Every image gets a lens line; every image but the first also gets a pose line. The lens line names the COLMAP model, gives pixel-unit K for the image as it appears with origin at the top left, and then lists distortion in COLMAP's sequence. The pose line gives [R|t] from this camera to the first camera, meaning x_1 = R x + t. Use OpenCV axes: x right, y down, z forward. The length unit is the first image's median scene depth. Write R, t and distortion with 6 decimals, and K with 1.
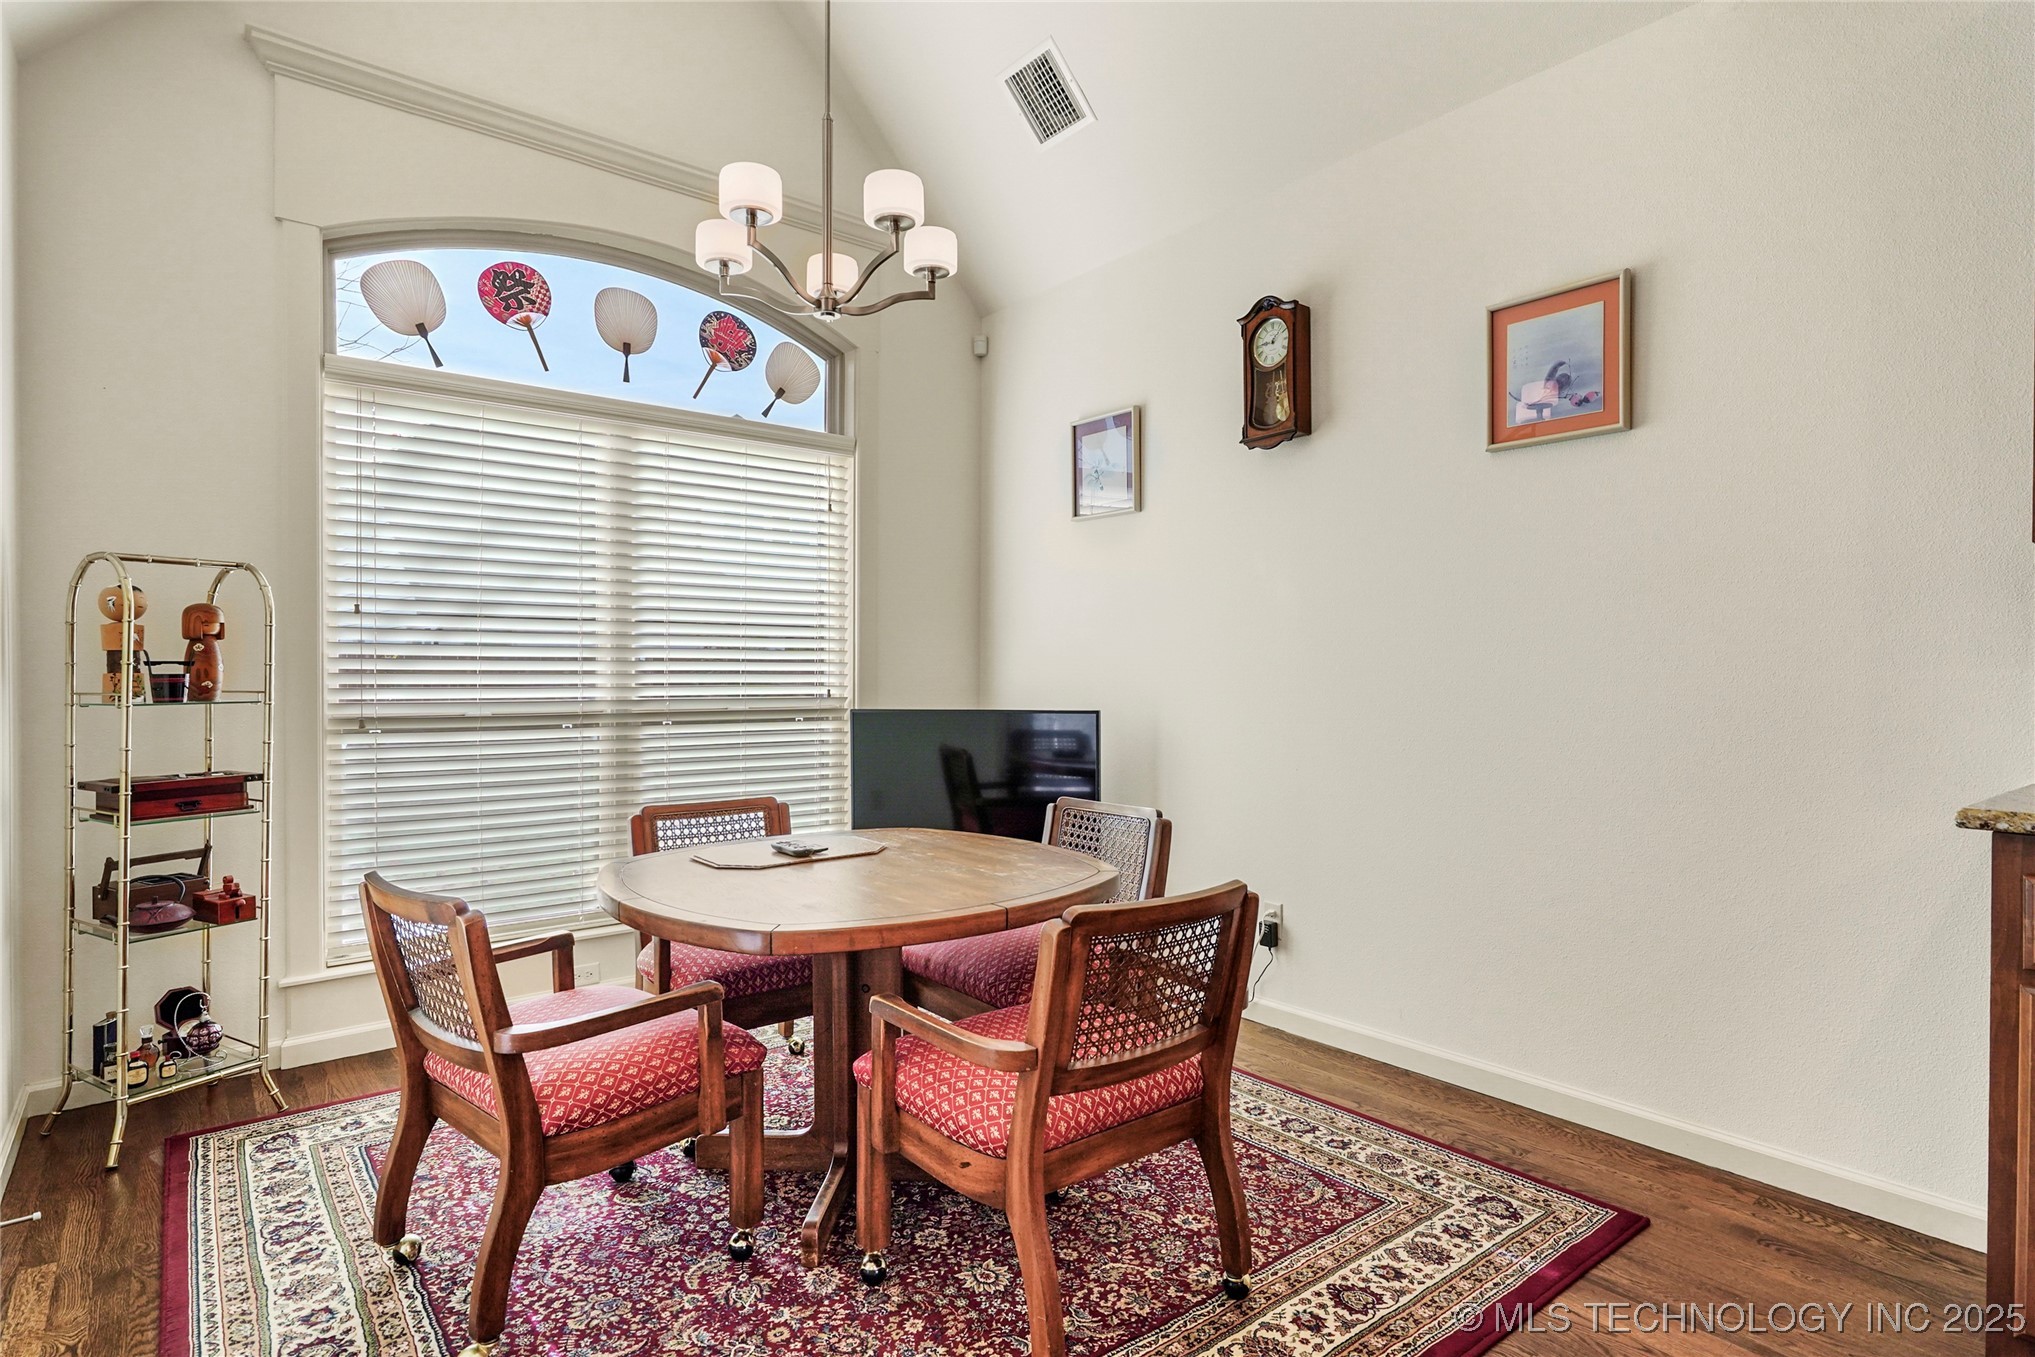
lens RADIAL K [[1046.1, 0, 1012.6], [0, 1046.1, 684.7], [0, 0, 1]] dist [0.000227, 0.000269]
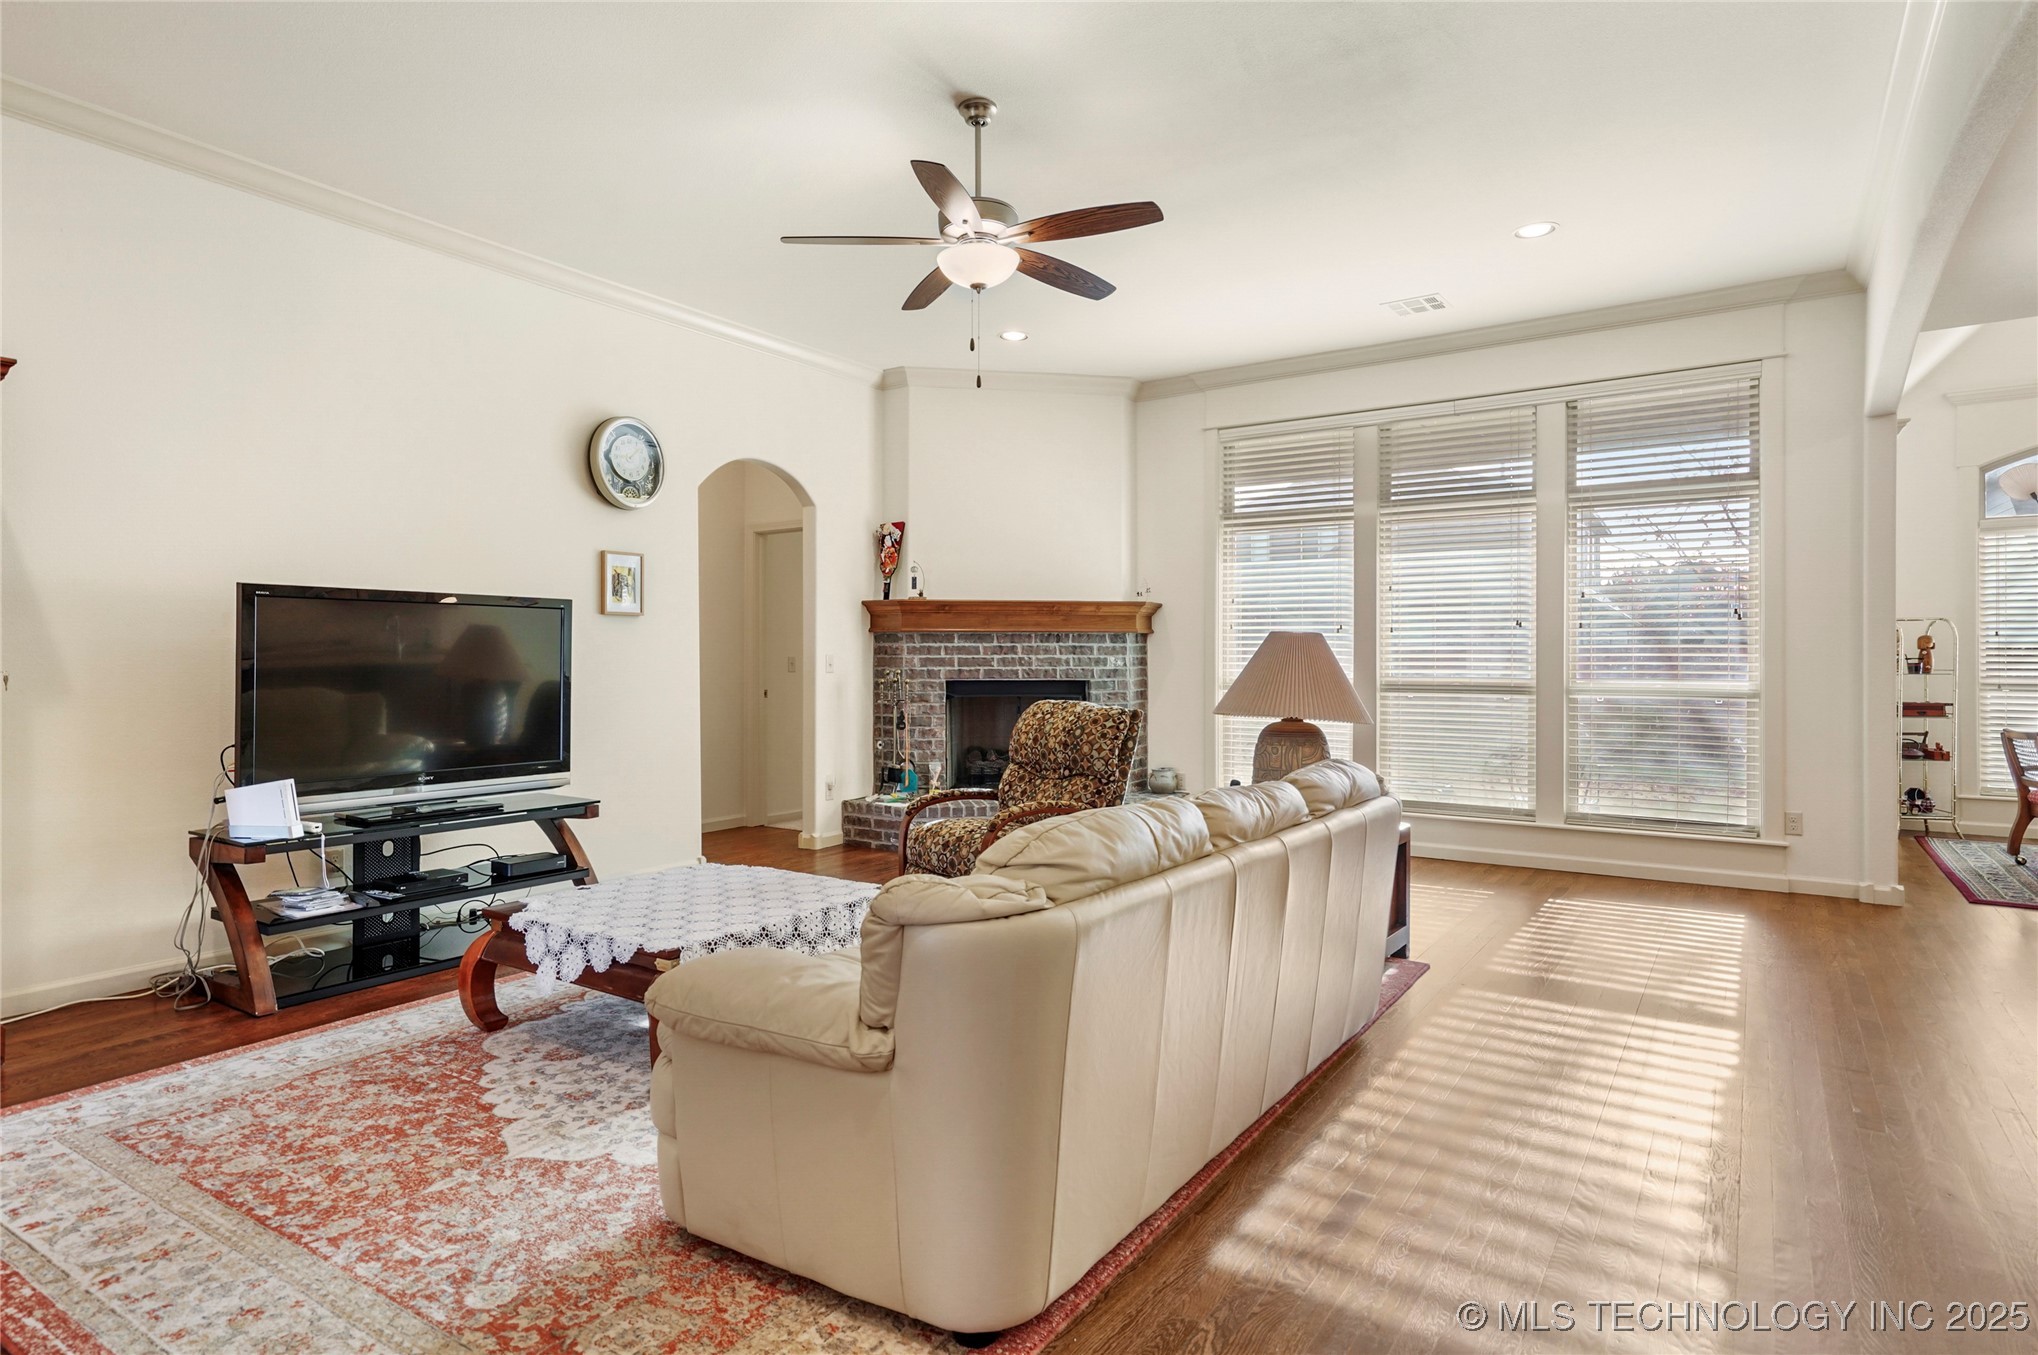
lens RADIAL K [[1085.3, 0, 1012.1], [0, 1085.3, 645.6], [0, 0, 1]] dist [0.017759, 0.002088]
pose [[0.288221, -0.012808, -0.957478, 0.992778], [-0.013661, 0.999754, -0.017485, 0.021279], [0.957467, 0.018119, 0.287975, -1.642877]]
